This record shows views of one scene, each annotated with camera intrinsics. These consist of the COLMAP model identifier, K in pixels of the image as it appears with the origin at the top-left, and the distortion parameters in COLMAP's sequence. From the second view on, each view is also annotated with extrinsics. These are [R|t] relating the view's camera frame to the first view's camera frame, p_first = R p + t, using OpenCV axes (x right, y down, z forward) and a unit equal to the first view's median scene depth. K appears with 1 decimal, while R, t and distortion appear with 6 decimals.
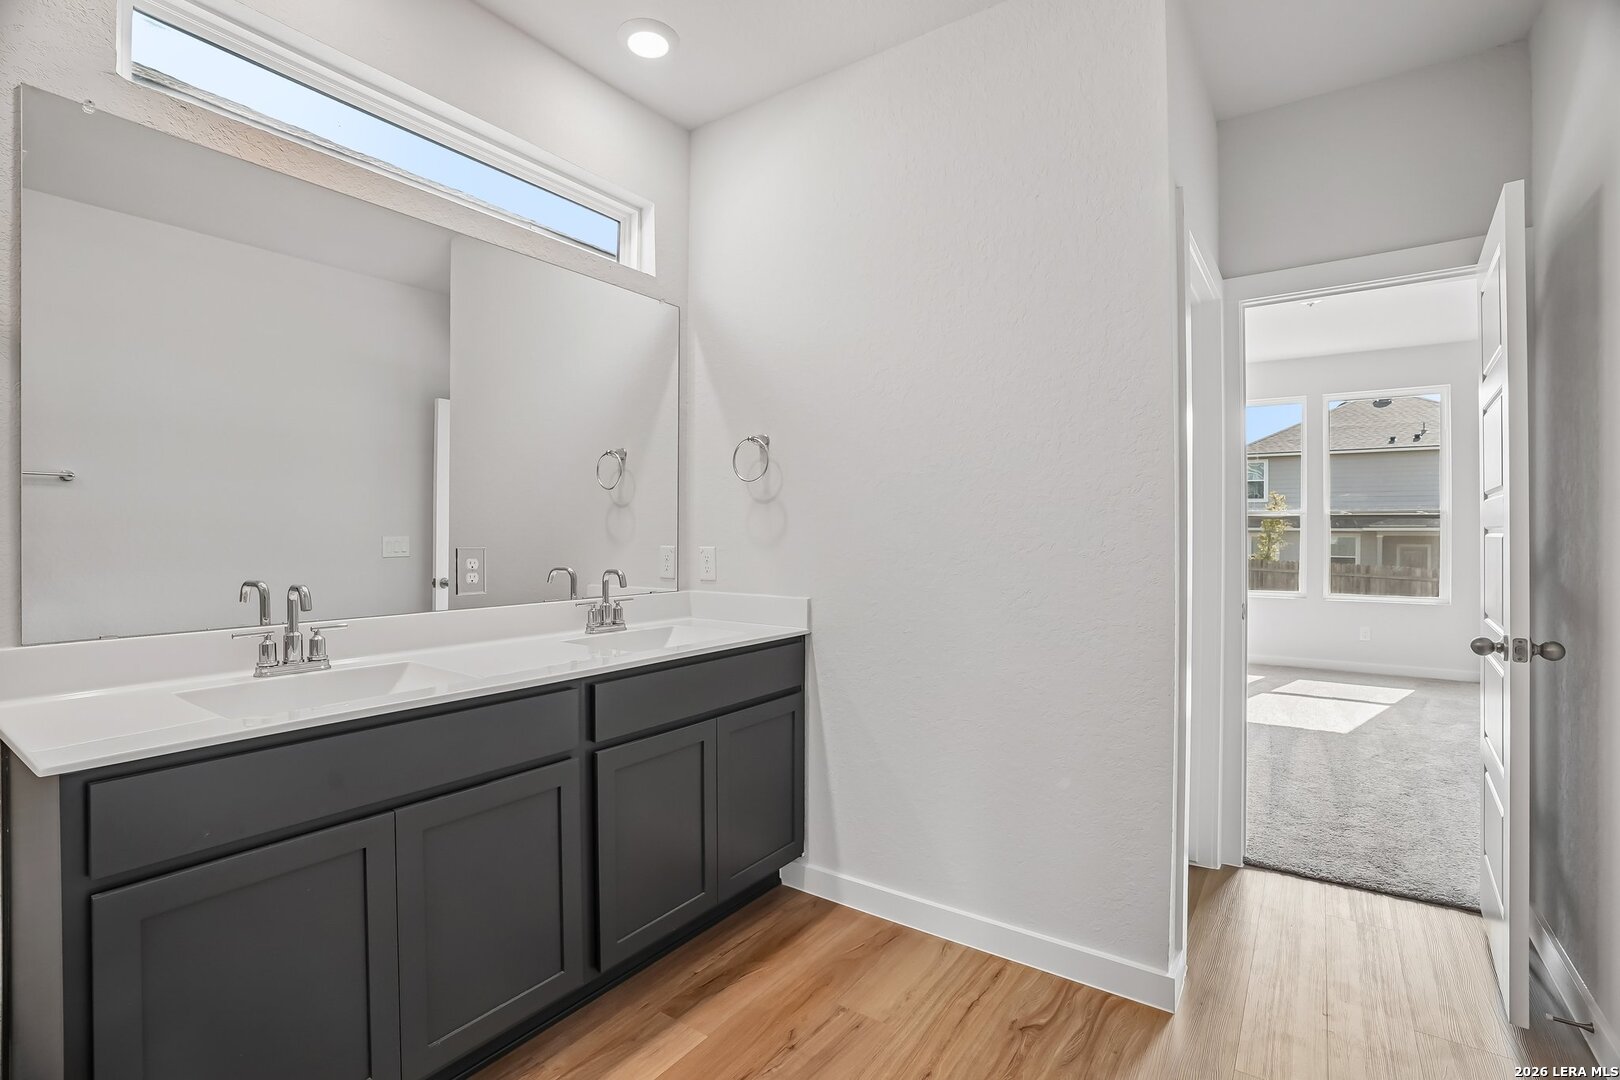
lens RADIAL K [[750.0, 0, 822.3], [0, 750.0, 533.2], [0, 0, 1]] dist [-0.064951, 0.027571]
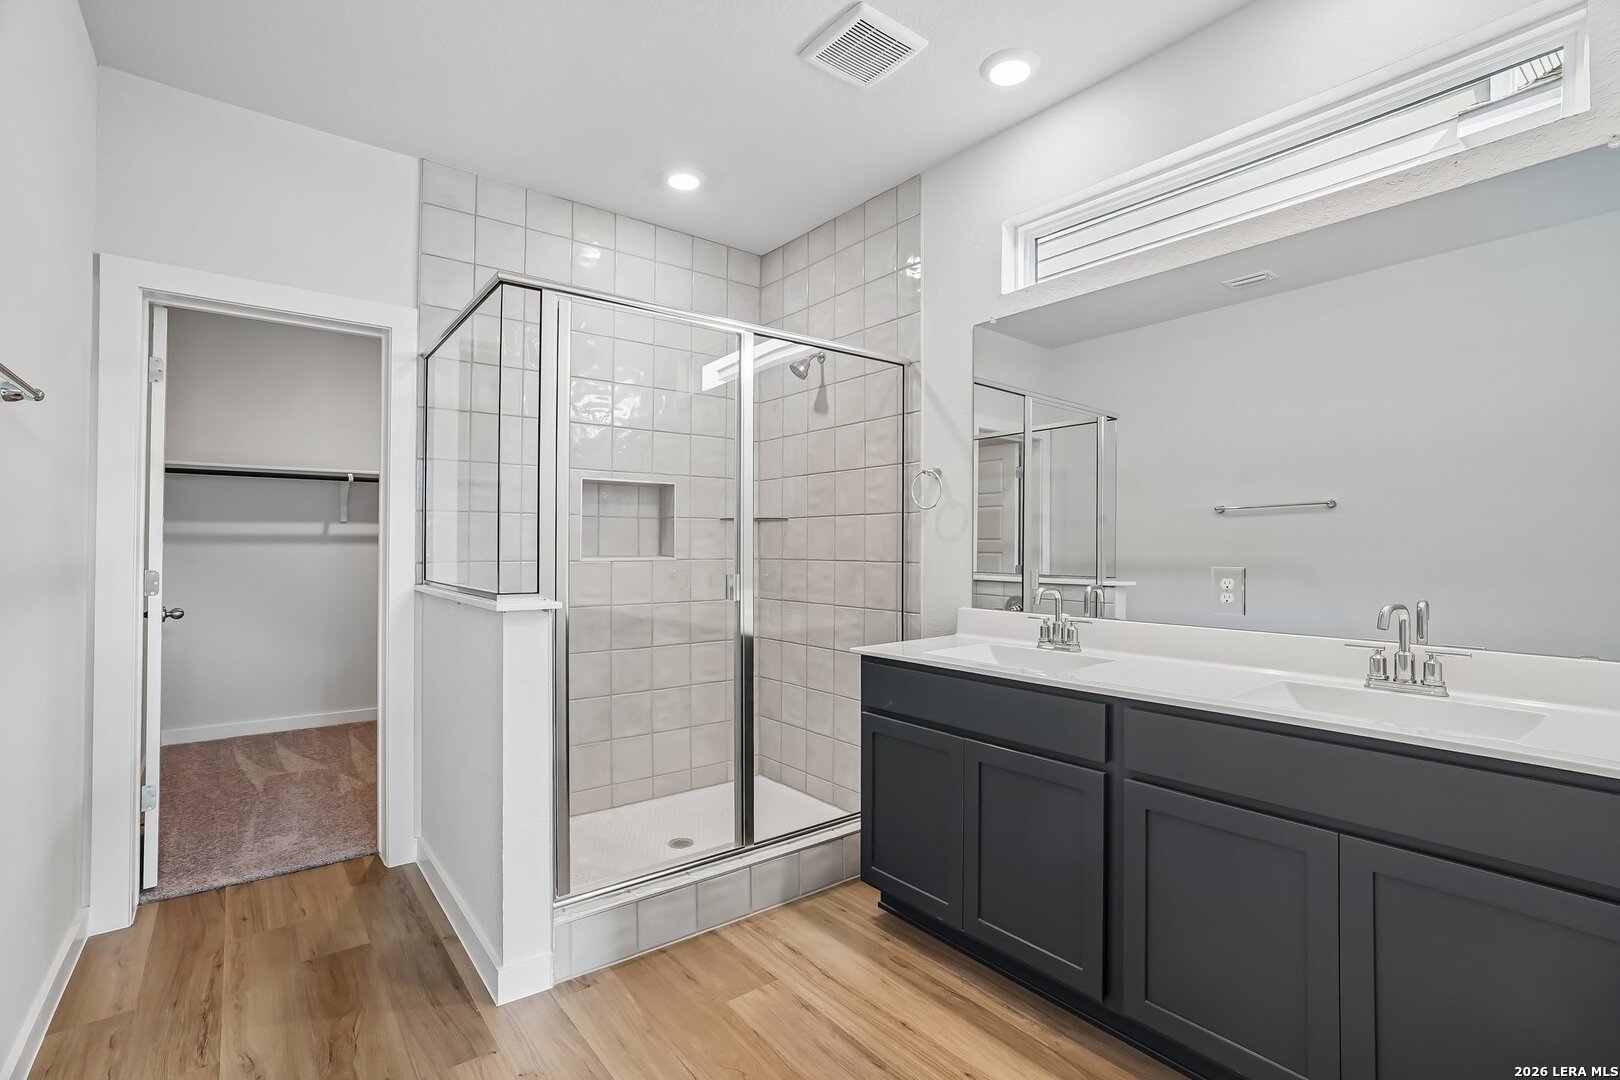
lens RADIAL K [[750.0, 0, 822.3], [0, 750.0, 533.2], [0, 0, 1]] dist [-0.064951, 0.027571]
pose [[-0.298839, -0.016960, -0.954153, 0.741695], [0.002415, 0.999825, -0.018528, -0.010340], [0.954300, -0.007842, -0.298746, 0.925682]]
